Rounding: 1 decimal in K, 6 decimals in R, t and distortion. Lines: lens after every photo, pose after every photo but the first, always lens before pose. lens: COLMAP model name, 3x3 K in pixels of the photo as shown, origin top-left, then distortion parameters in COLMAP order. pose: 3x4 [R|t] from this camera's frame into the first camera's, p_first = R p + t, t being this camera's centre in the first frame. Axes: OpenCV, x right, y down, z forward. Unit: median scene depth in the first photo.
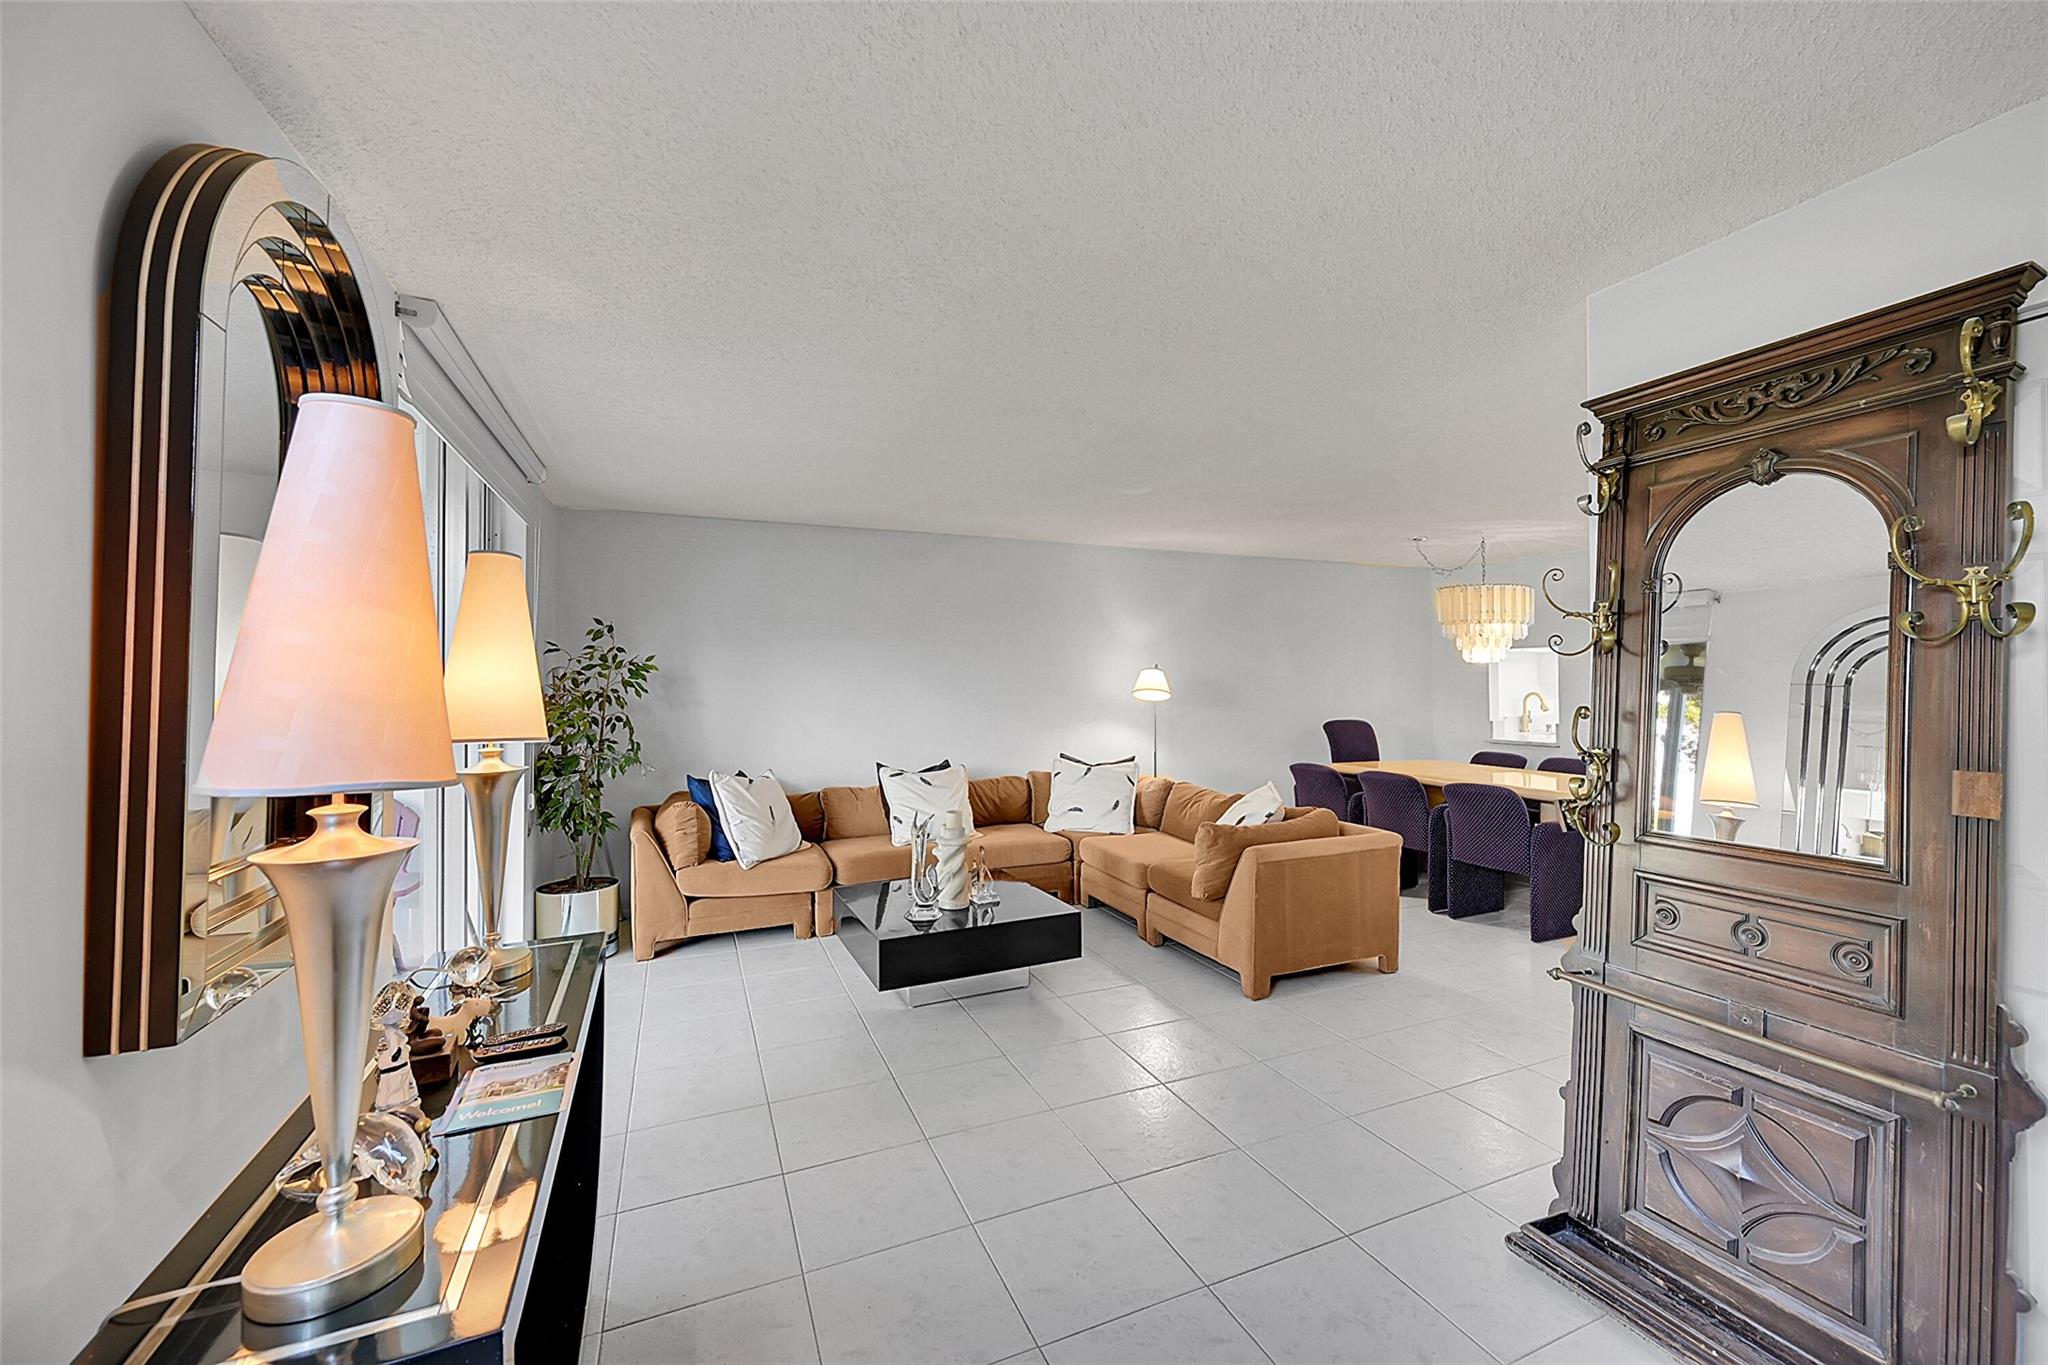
lens RADIAL K [[803.3, 0, 1038.0], [0, 803.3, 677.1], [0, 0, 1]] dist [-0.002906, -0.000674]
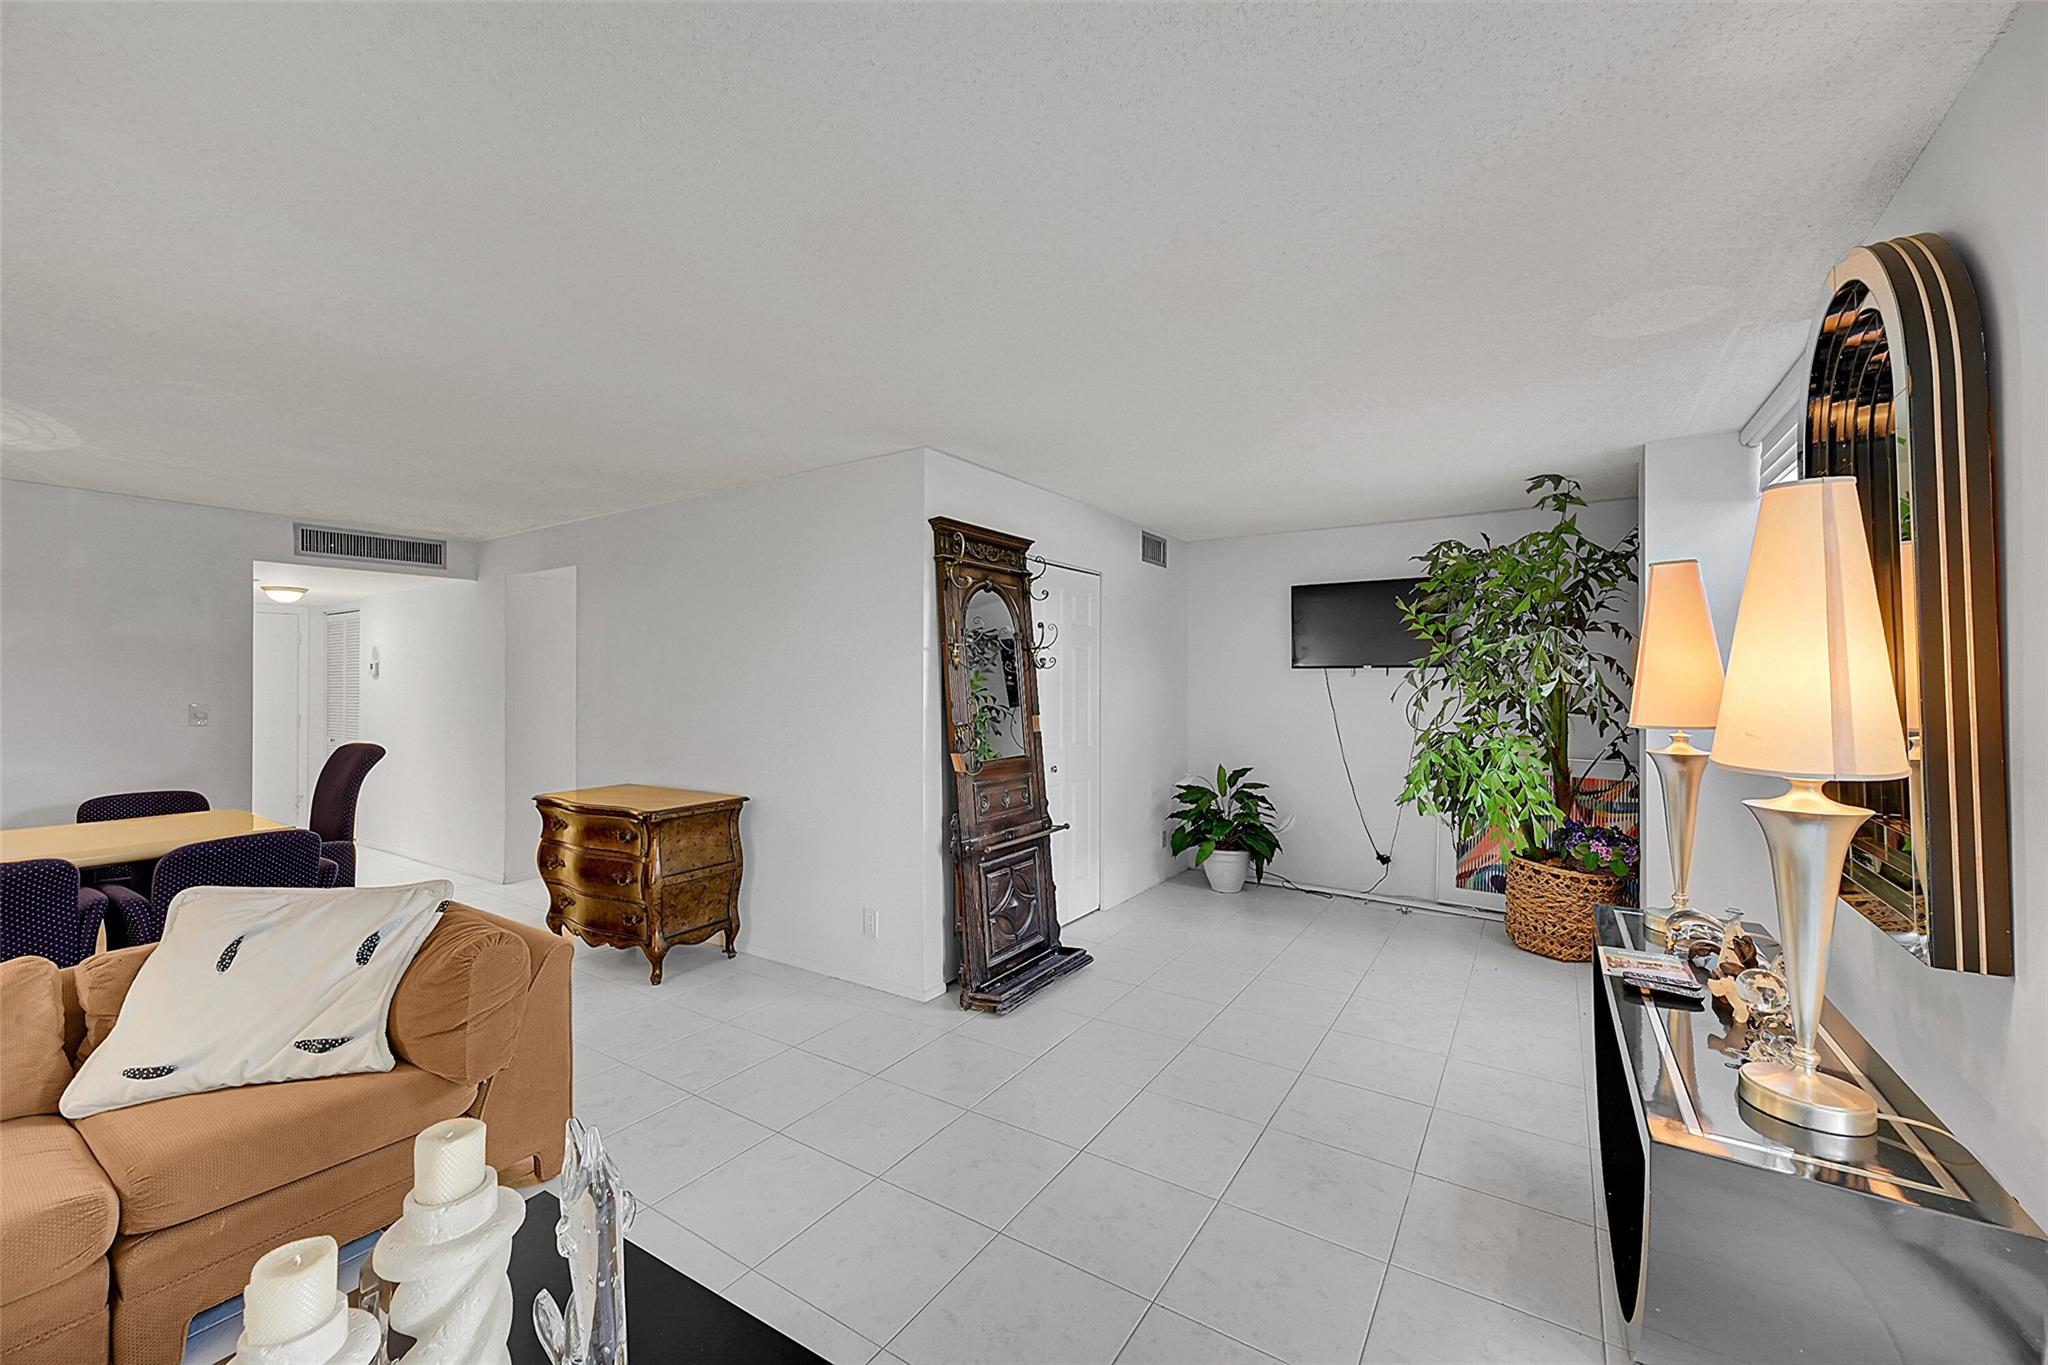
lens RADIAL K [[803.3, 0, 1029.1], [0, 803.3, 664.6], [0, 0, 1]] dist [-0.002906, -0.000674]
pose [[-0.547856, 0.024620, 0.836210, -0.315111], [0.000270, 0.999572, -0.029253, 0.005851], [-0.836572, -0.015800, -0.547629, 0.675145]]
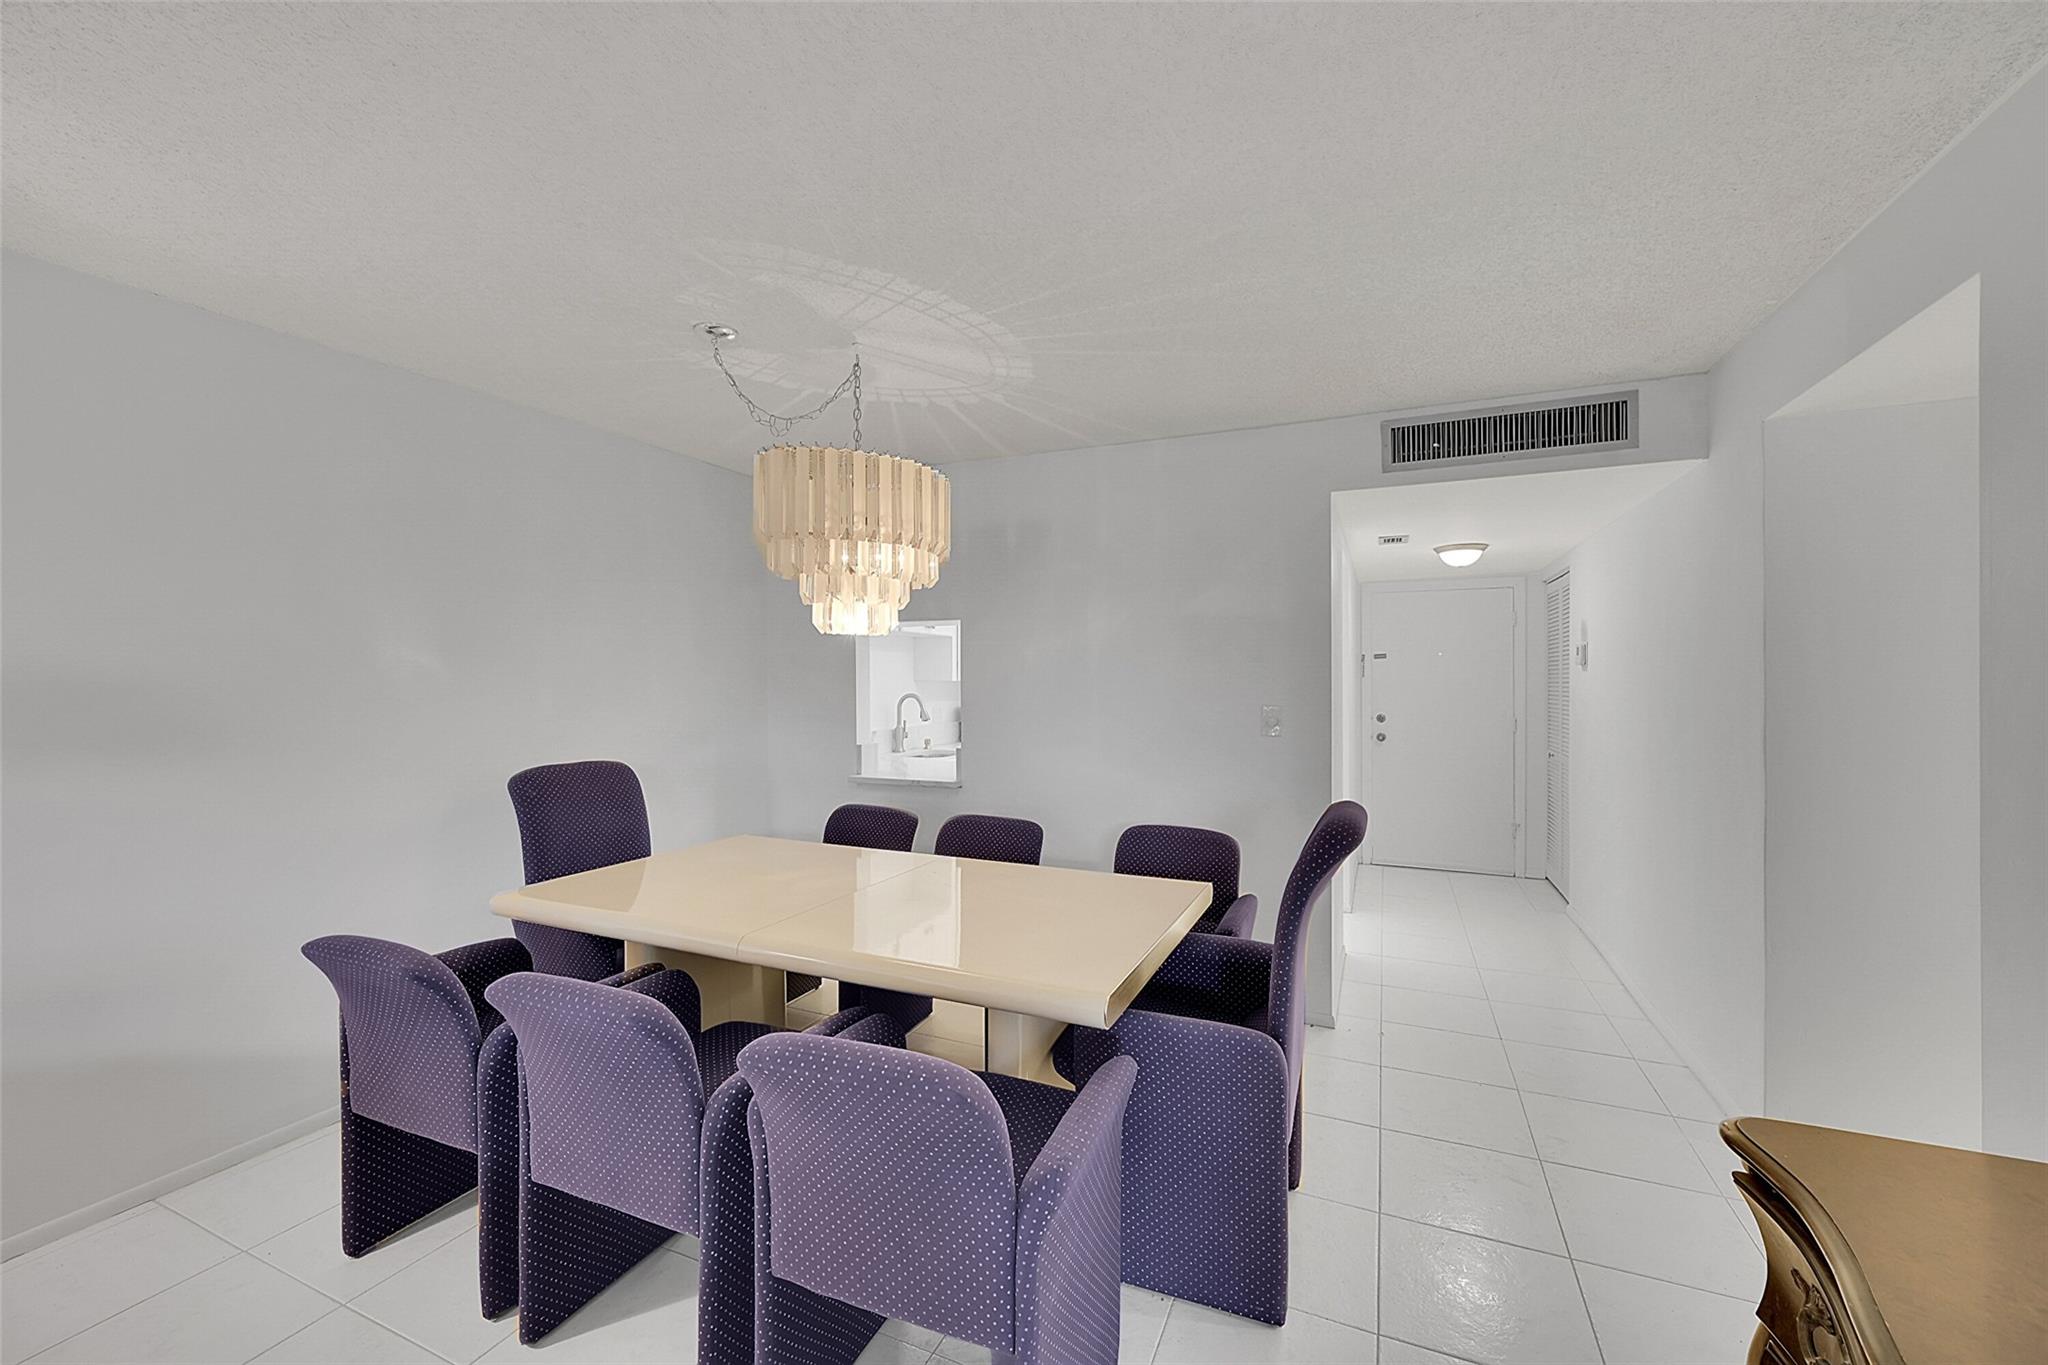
lens RADIAL K [[803.3, 0, 1024.4], [0, 803.3, 675.6], [0, 0, 1]] dist [-0.002906, -0.000674]
pose [[0.741095, 0.007901, 0.671353, 0.333852], [-0.012104, 0.999925, 0.001594, 0.002216], [-0.671291, -0.009307, 0.741136, 0.621037]]
